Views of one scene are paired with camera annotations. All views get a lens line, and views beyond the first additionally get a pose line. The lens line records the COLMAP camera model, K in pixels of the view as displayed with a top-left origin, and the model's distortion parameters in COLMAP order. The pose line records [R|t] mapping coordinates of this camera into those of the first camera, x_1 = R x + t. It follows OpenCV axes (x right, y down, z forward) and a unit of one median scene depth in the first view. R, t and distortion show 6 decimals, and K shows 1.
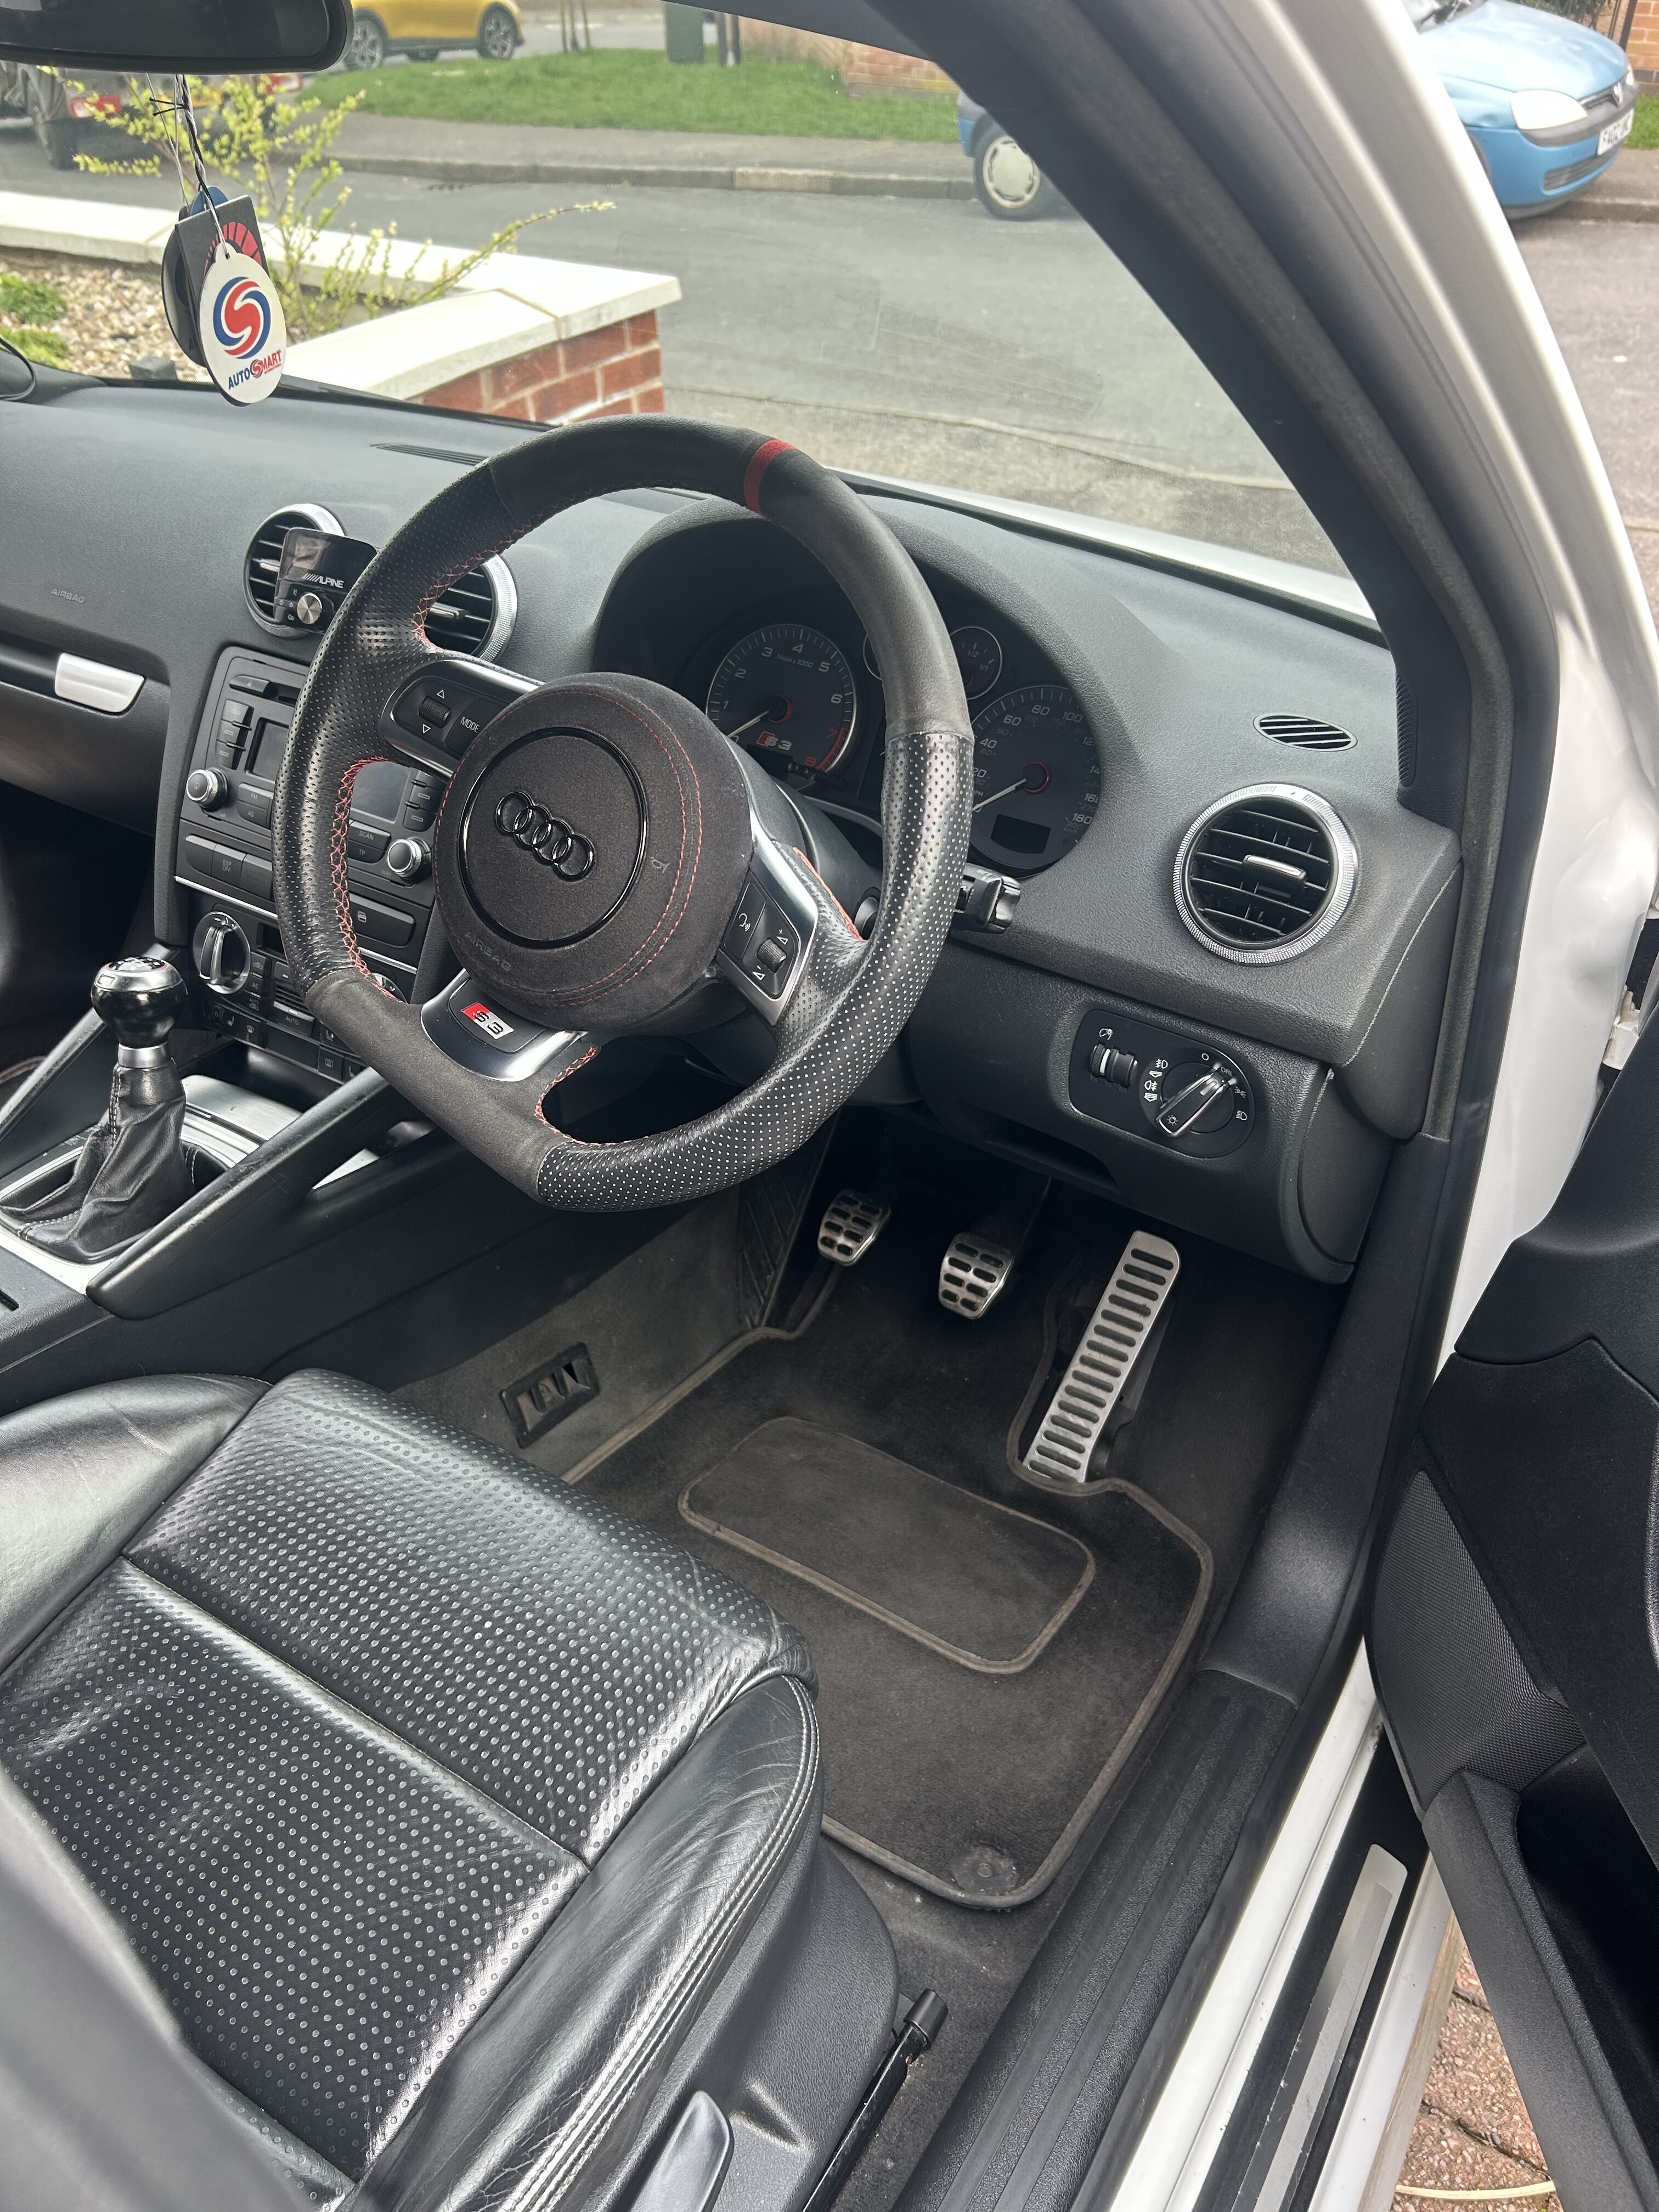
lens RADIAL K [[1690.0, 0, 829.5], [0, 1690.0, 1106.0], [0, 0, 1]] dist [0.072213, -0.082925]
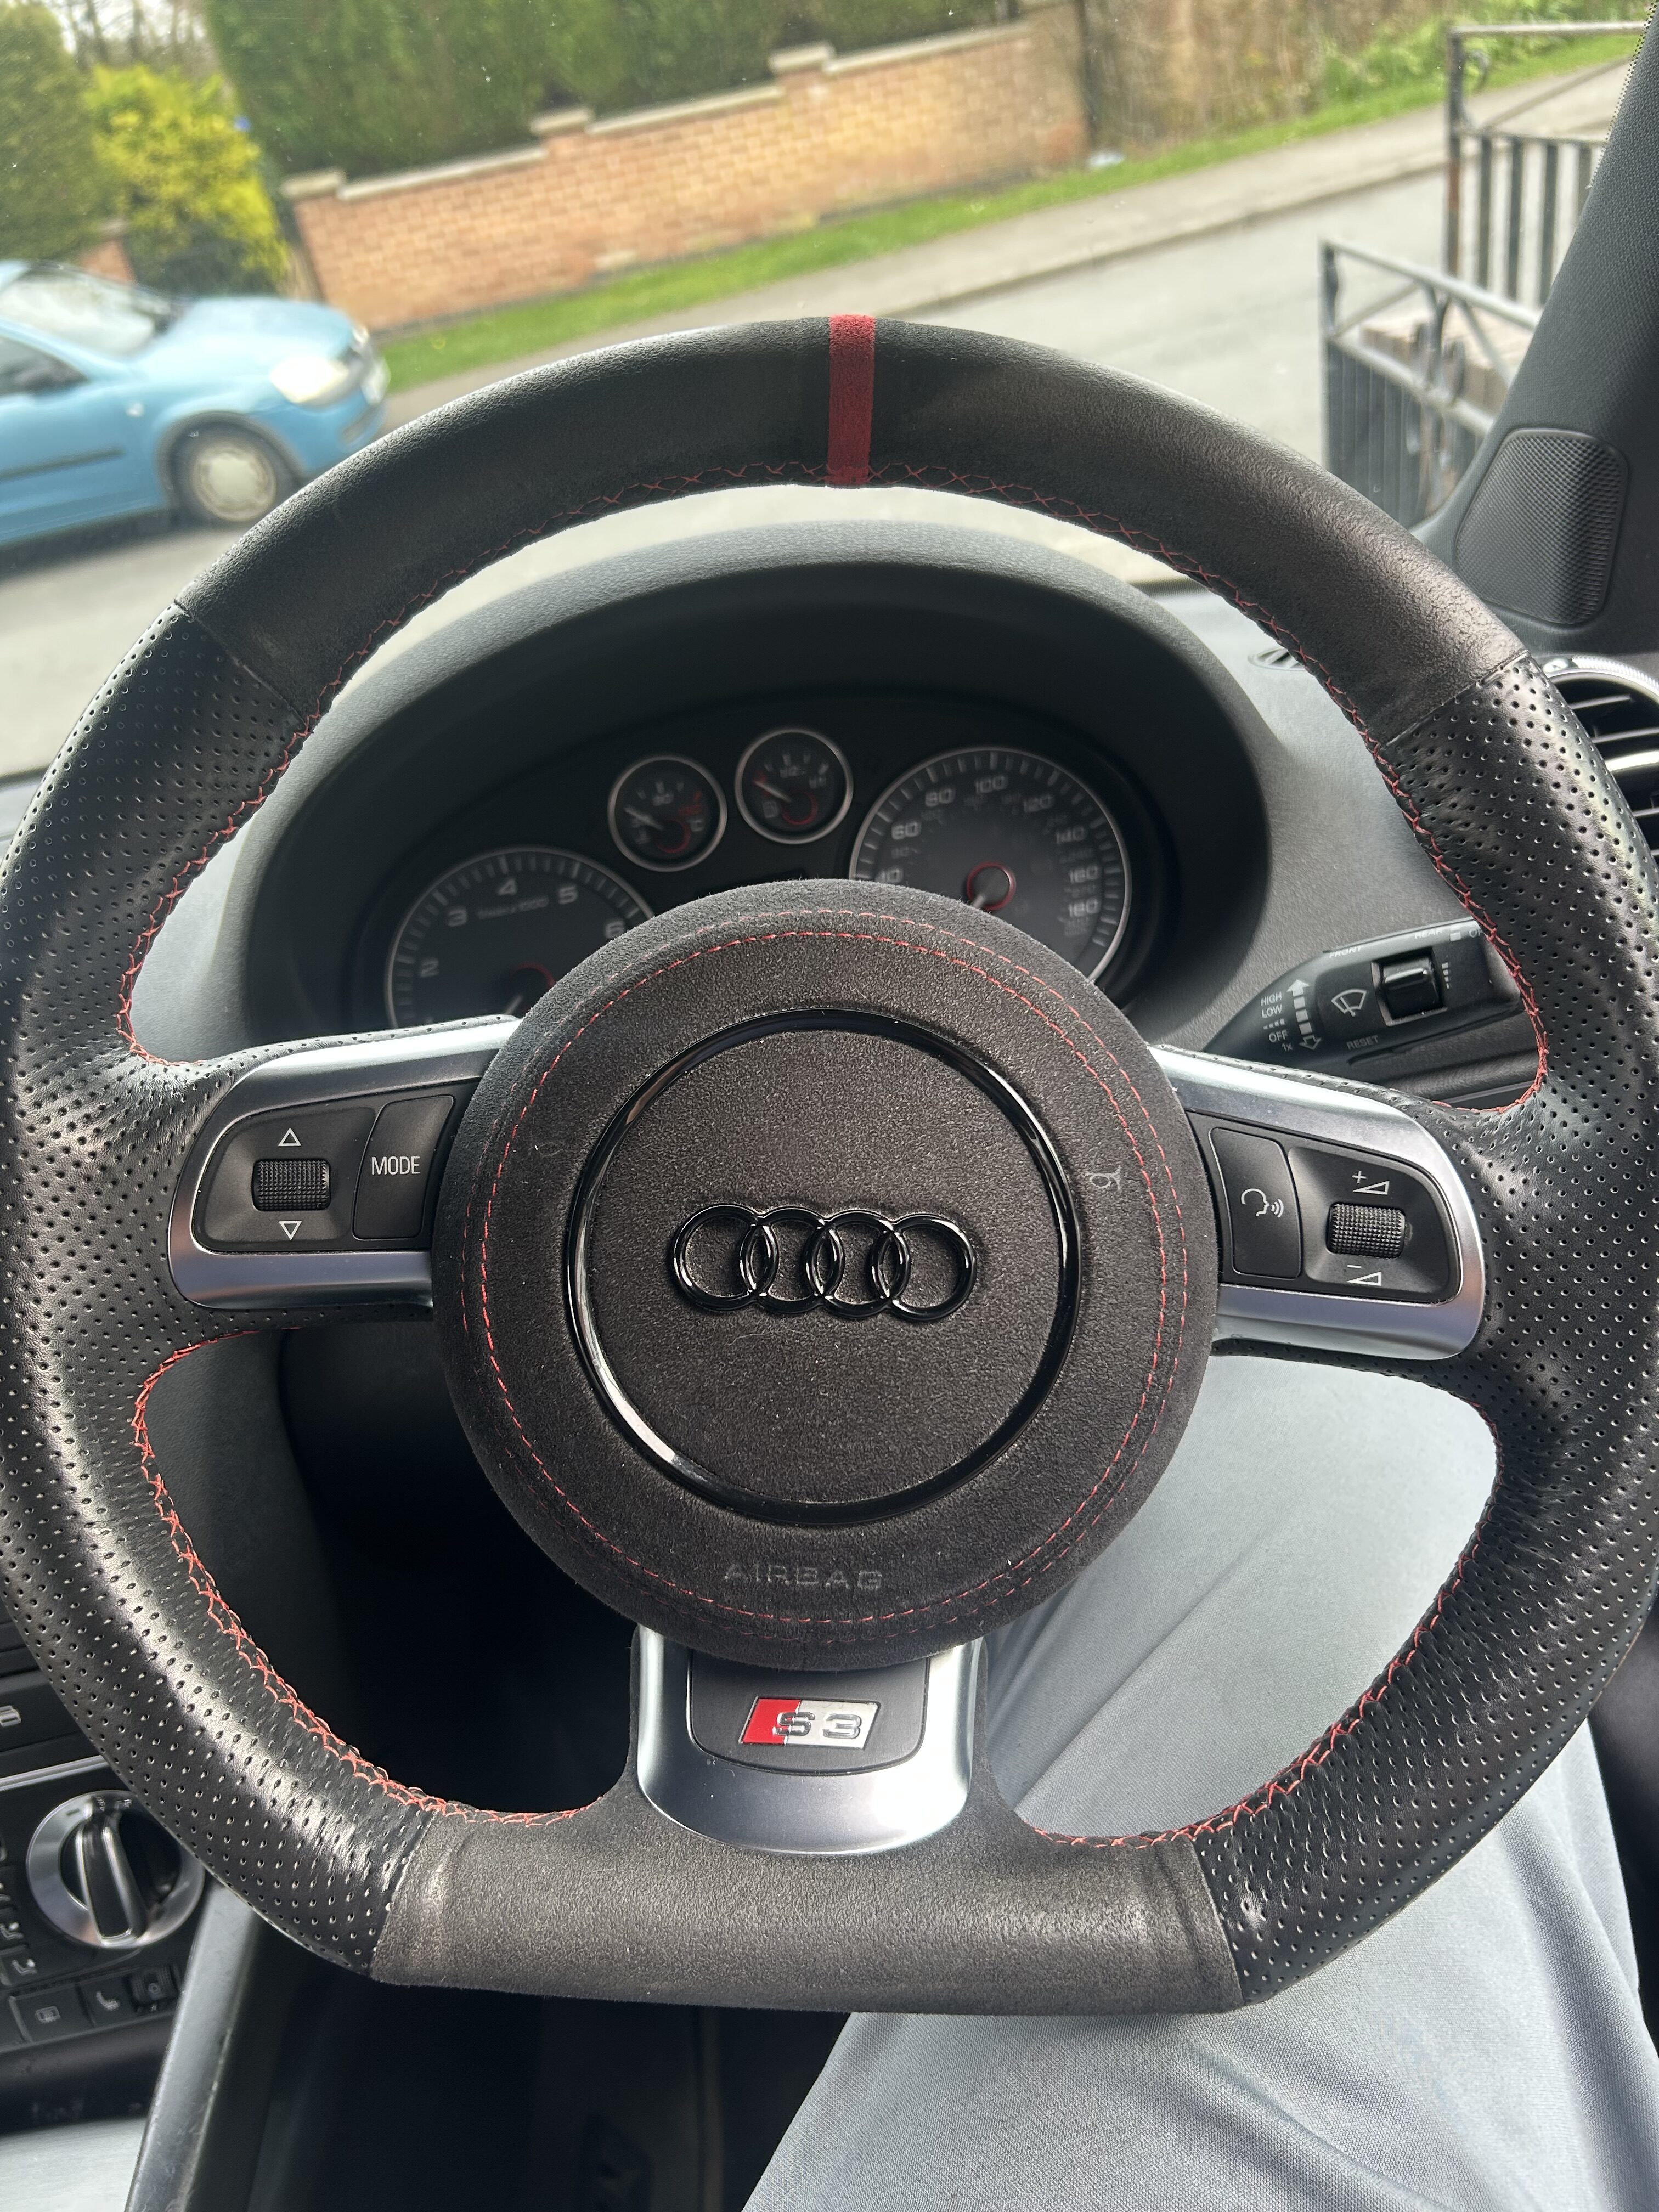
lens RADIAL K [[1690.0, 0, 829.5], [0, 1690.0, 1106.0], [0, 0, 1]] dist [0.072213, -0.082925]
pose [[0.754245, -0.450820, 0.477363, -0.256433], [0.519776, 0.854179, -0.014574, -0.134958], [-0.401183, 0.259114, 0.878585, 0.443638]]
